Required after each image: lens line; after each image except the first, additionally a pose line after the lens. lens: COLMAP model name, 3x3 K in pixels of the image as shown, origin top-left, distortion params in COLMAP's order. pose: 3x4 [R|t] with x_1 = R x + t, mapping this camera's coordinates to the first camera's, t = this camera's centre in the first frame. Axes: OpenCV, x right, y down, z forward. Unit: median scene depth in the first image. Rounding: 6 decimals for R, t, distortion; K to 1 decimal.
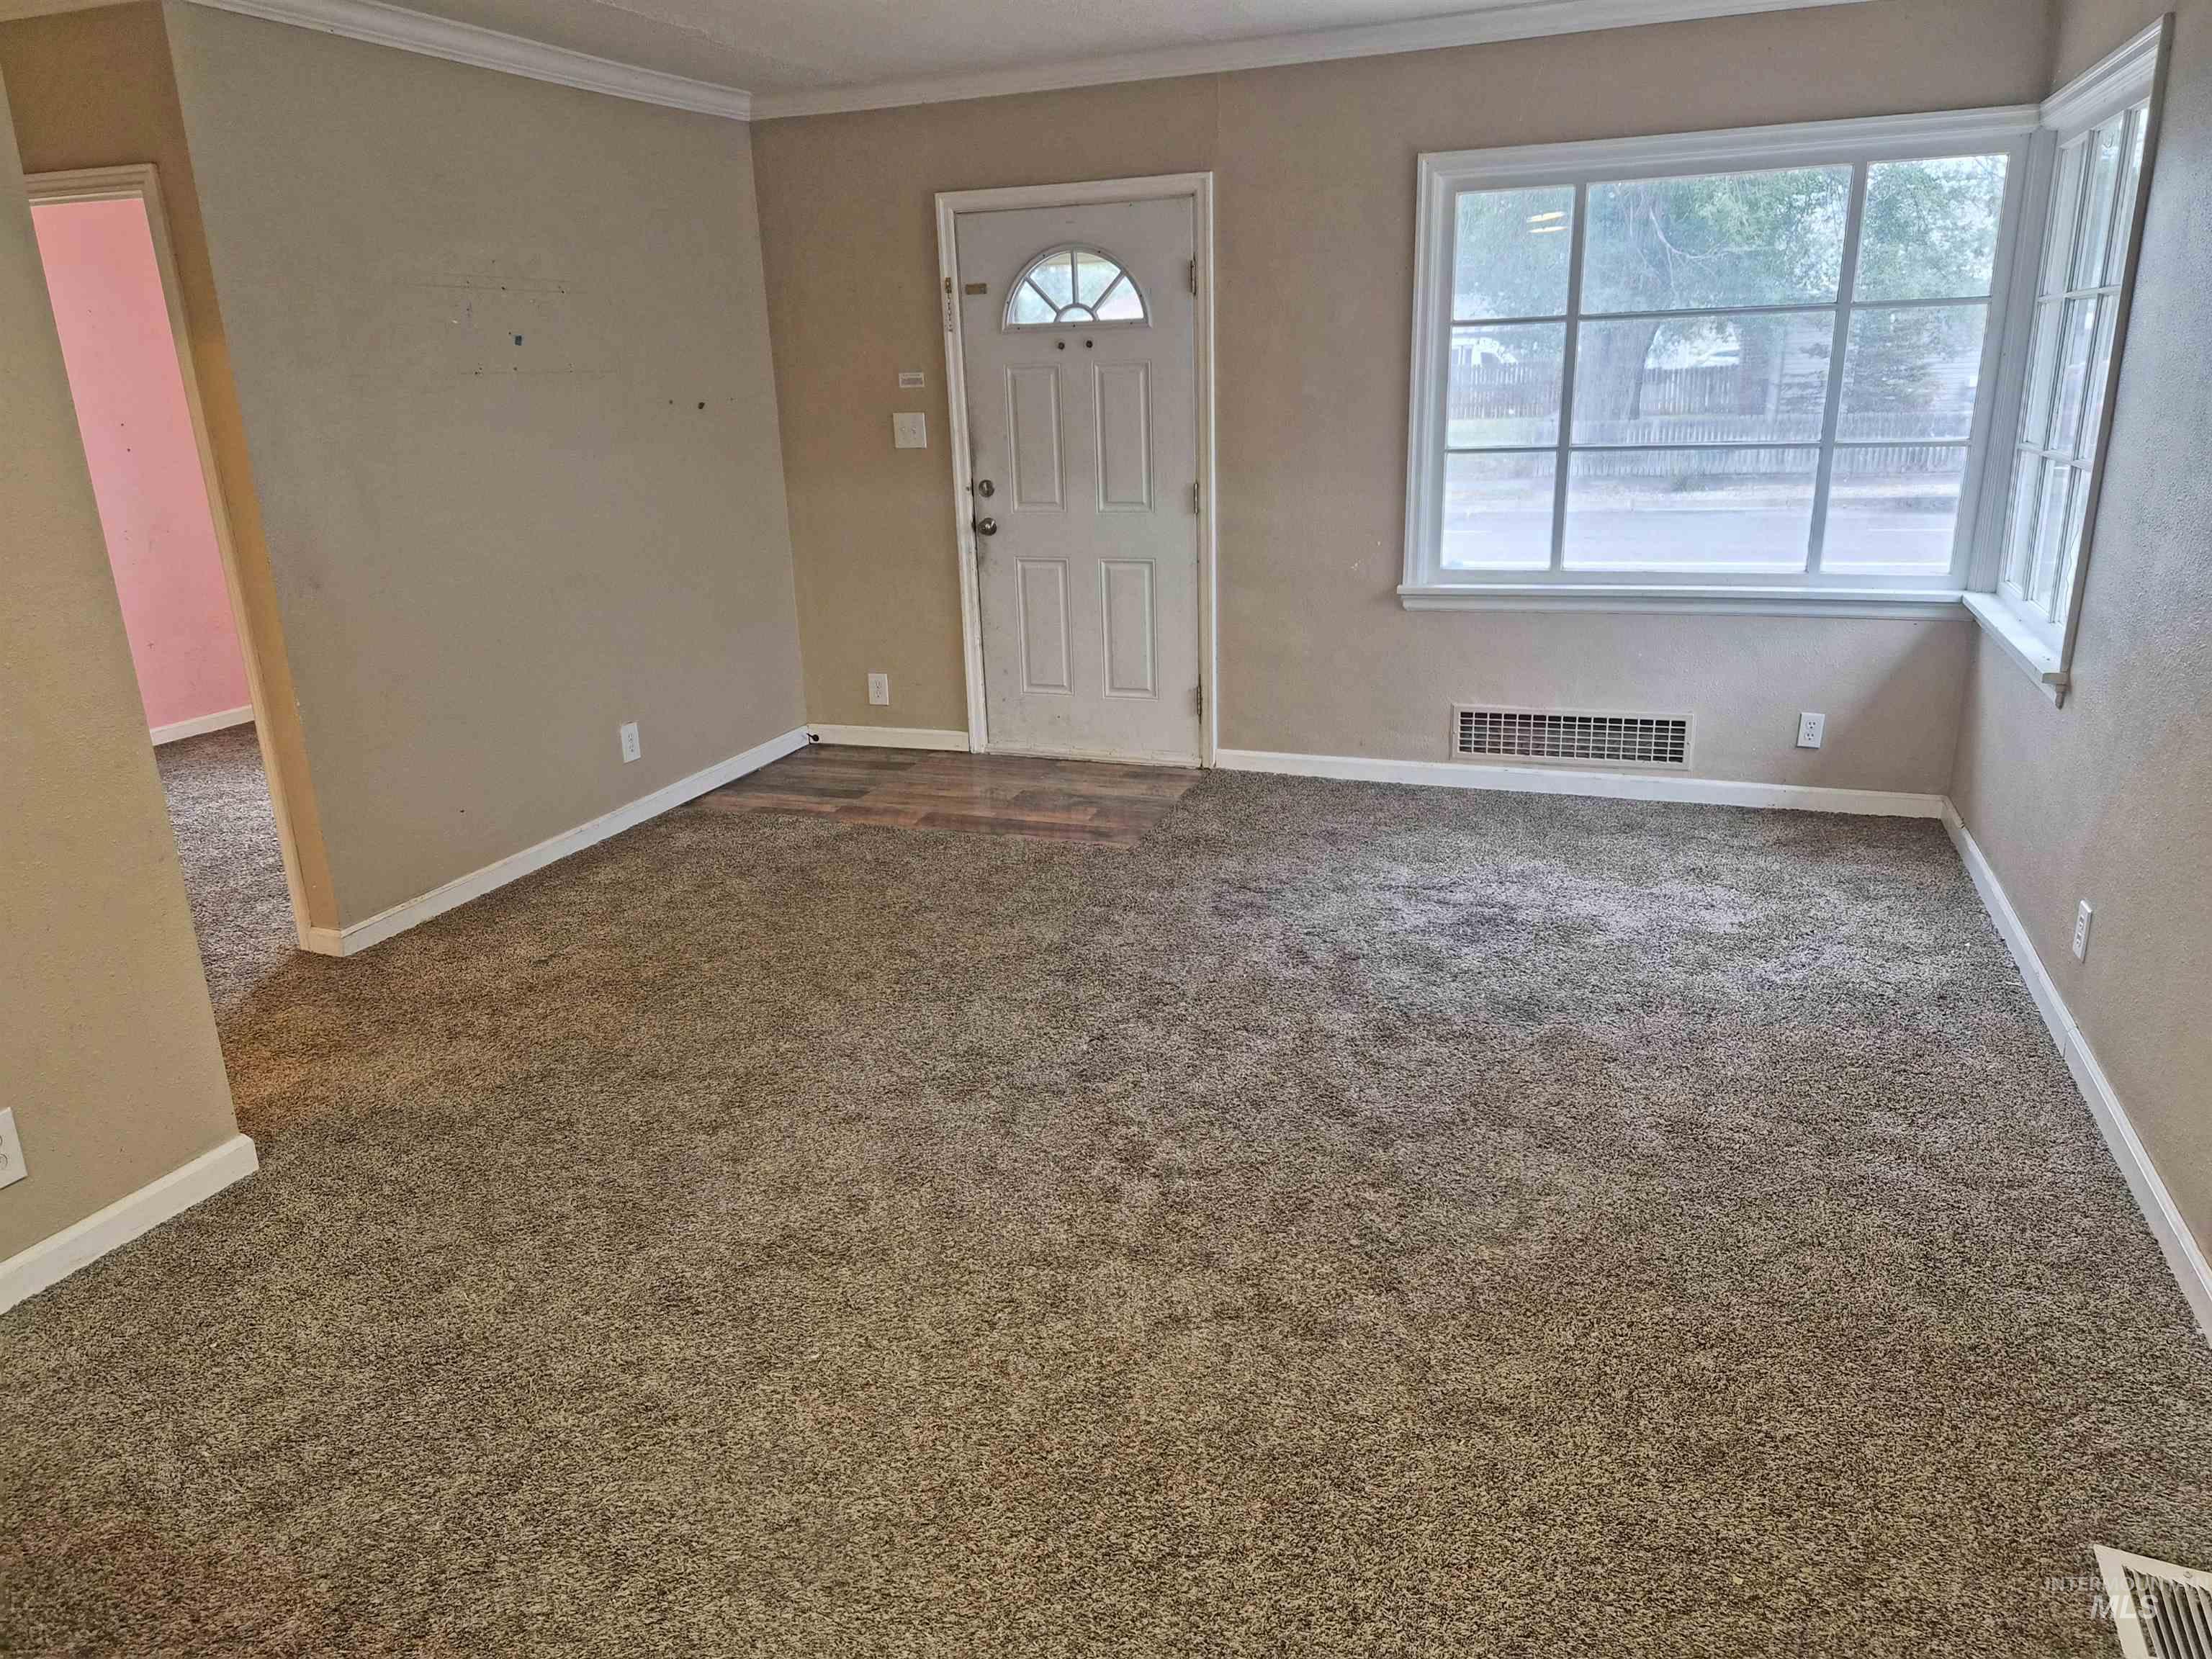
lens RADIAL K [[1500.1, 0, 1099.4], [0, 1500.1, 831.7], [0, 0, 1]] dist [0.071257, -0.064223]
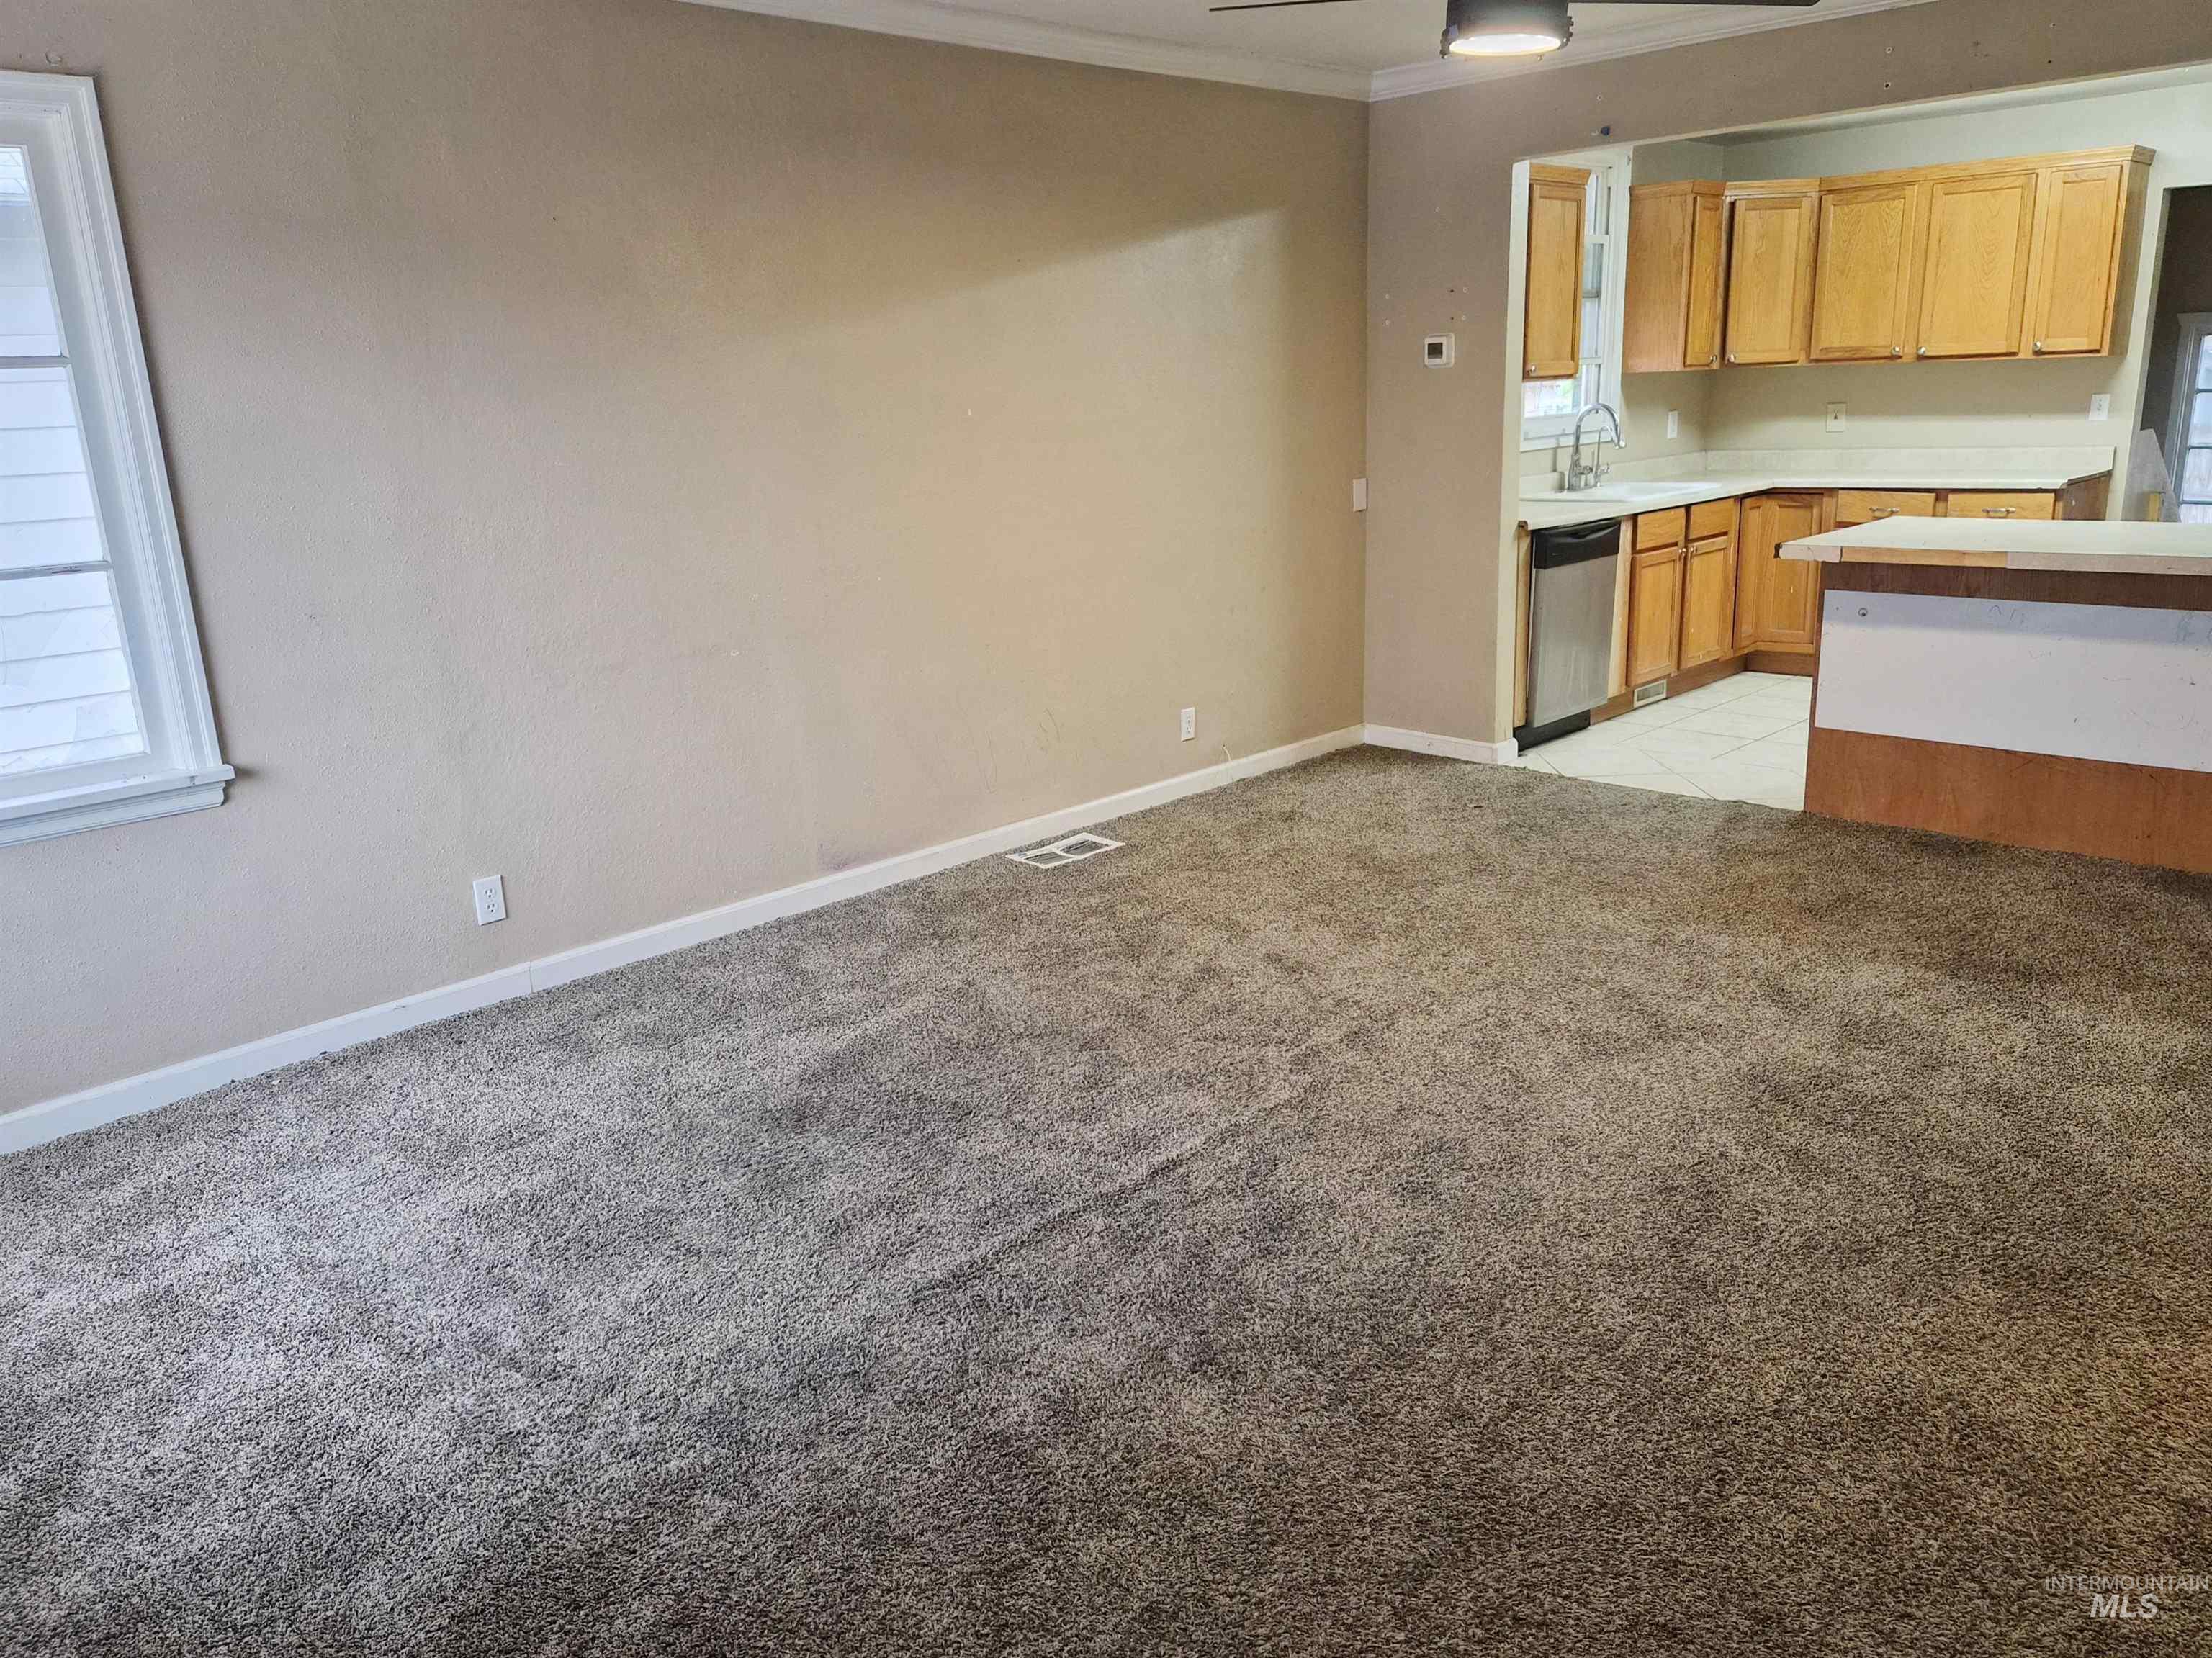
lens RADIAL K [[1604.2, 0, 1142.1], [0, 1604.2, 825.2], [0, 0, 1]] dist [0.076180, -0.063364]
pose [[-0.916592, -0.041947, 0.397617, -0.186172], [0.180210, 0.844393, 0.504504, -0.314286], [-0.356908, 0.534079, -0.766405, 1.047167]]
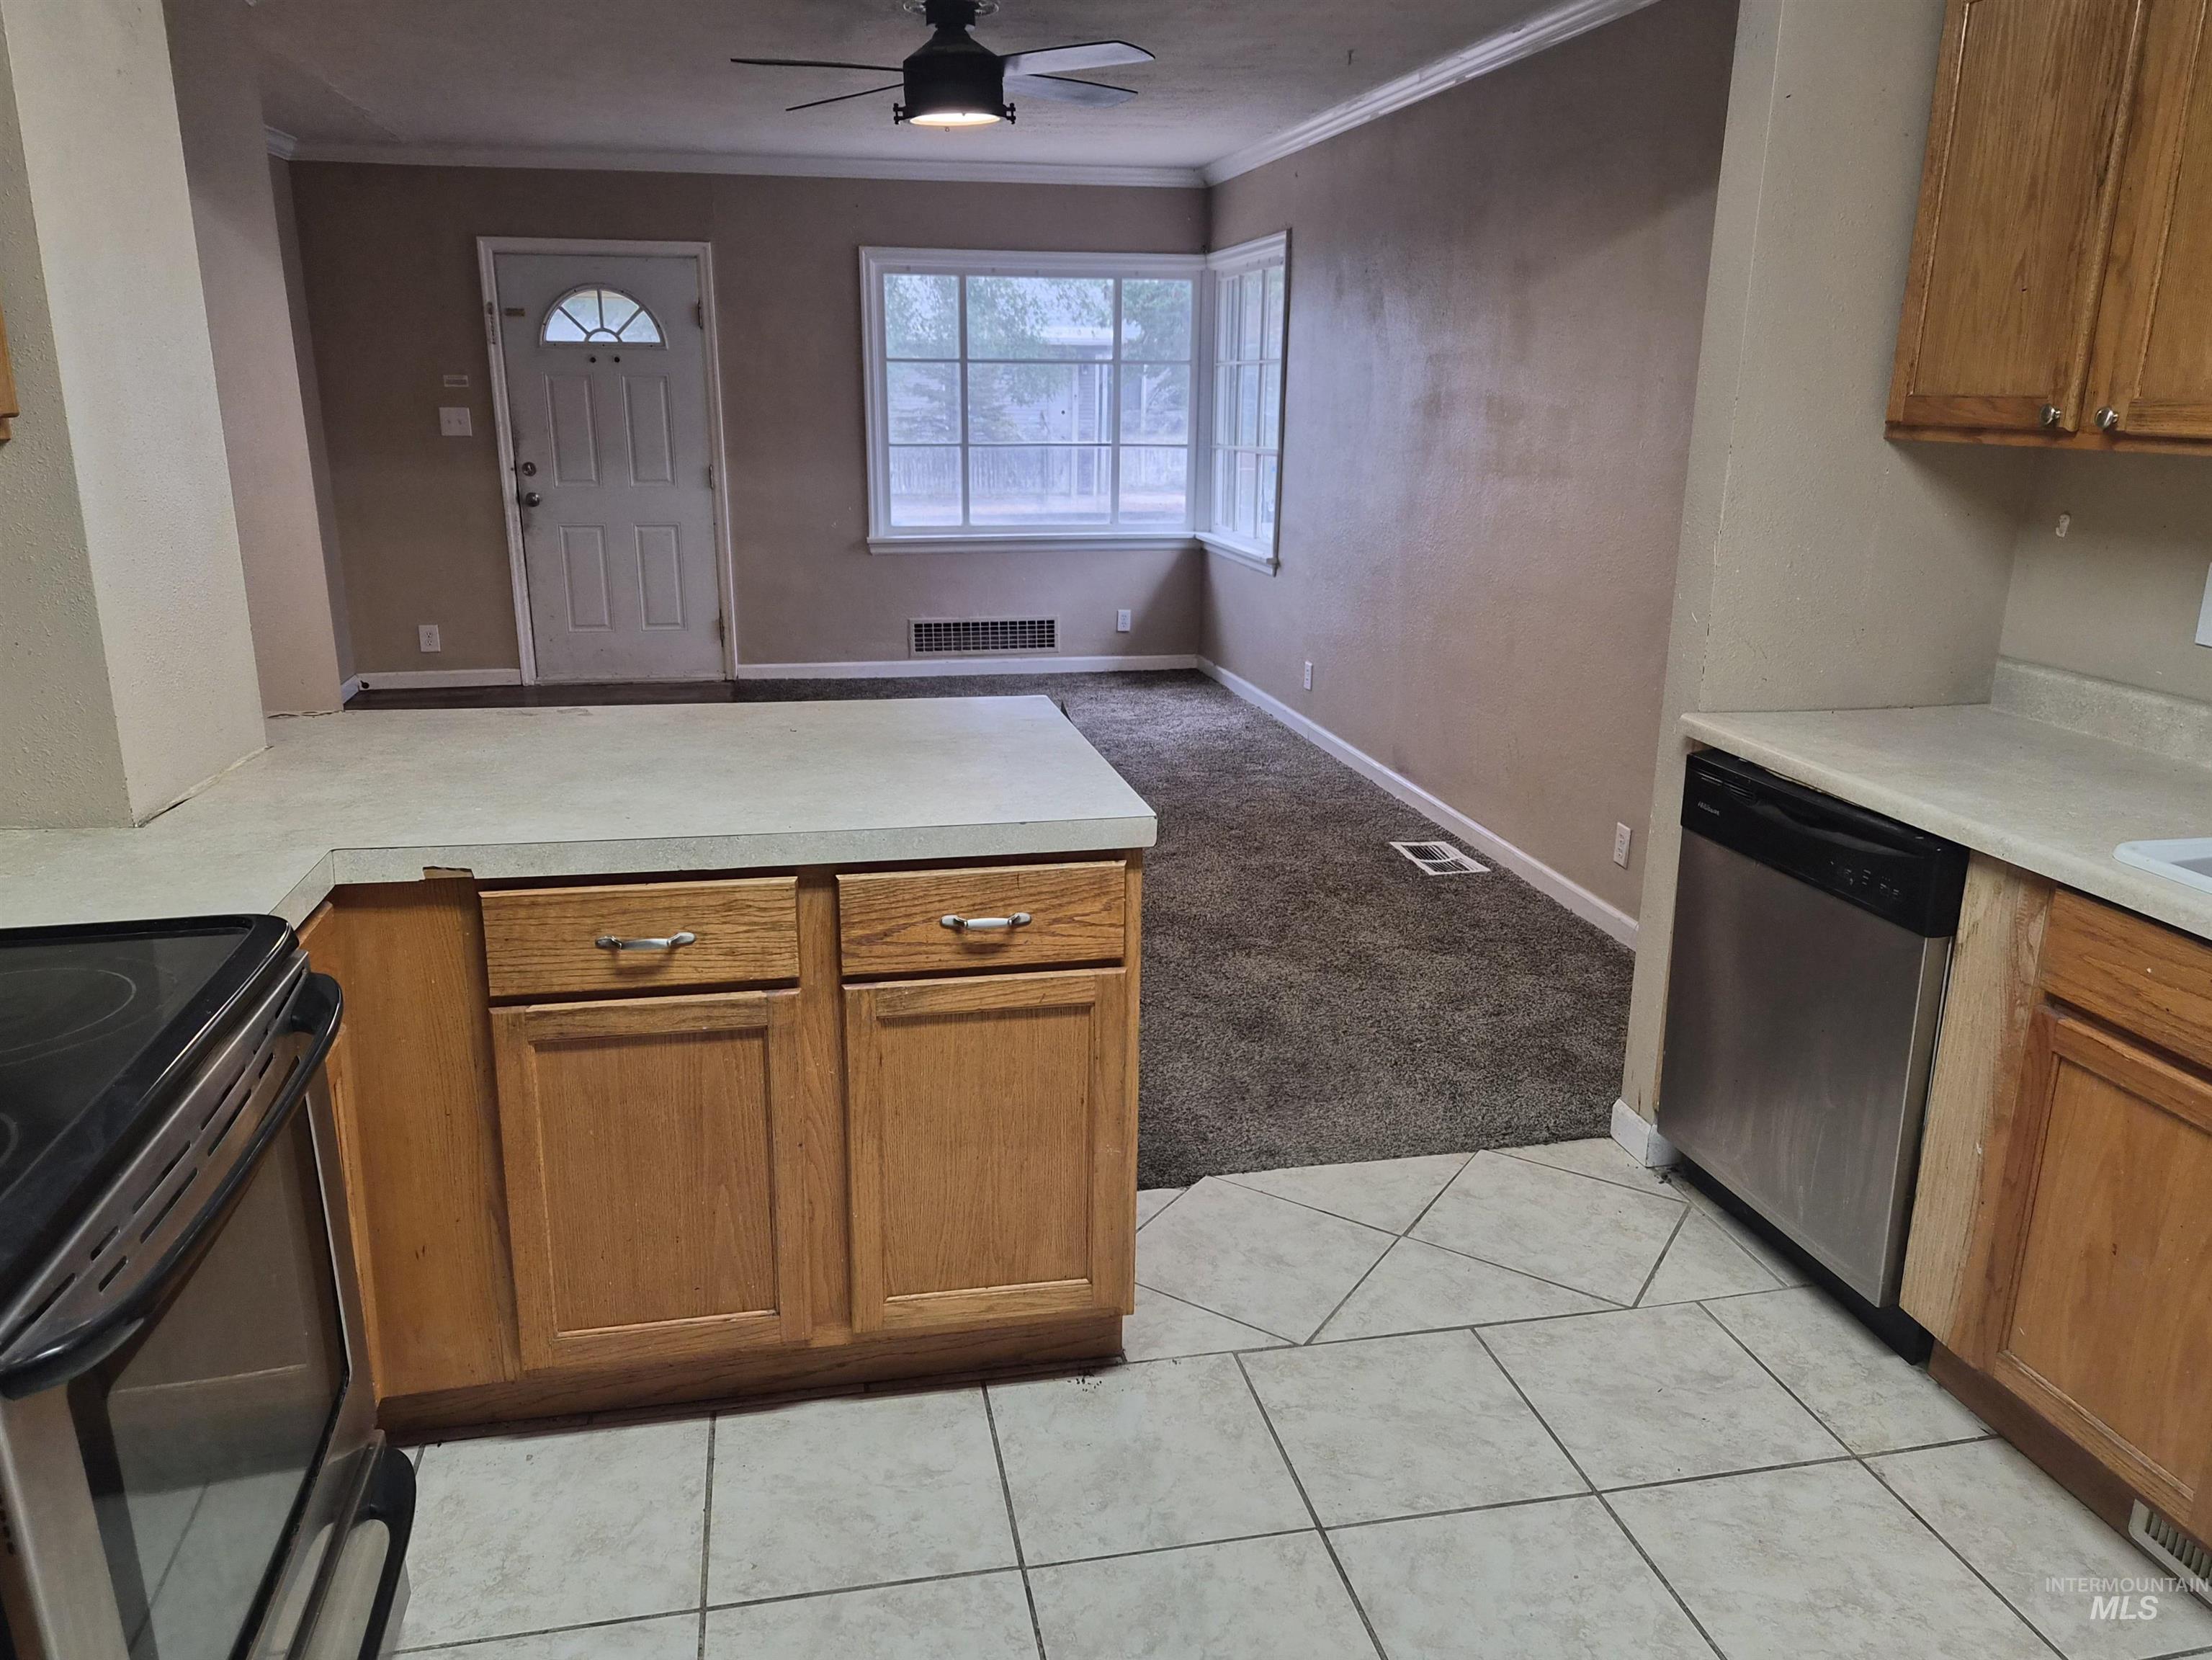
lens RADIAL K [[1564.6, 0, 1077.4], [0, 1564.6, 844.6], [0, 0, 1]] dist [0.089184, -0.133512]
pose [[0.849925, -0.114424, 0.514329, -0.438111], [0.124722, 0.992084, 0.014608, 0.131815], [-0.511929, 0.051732, 0.857469, -0.382463]]
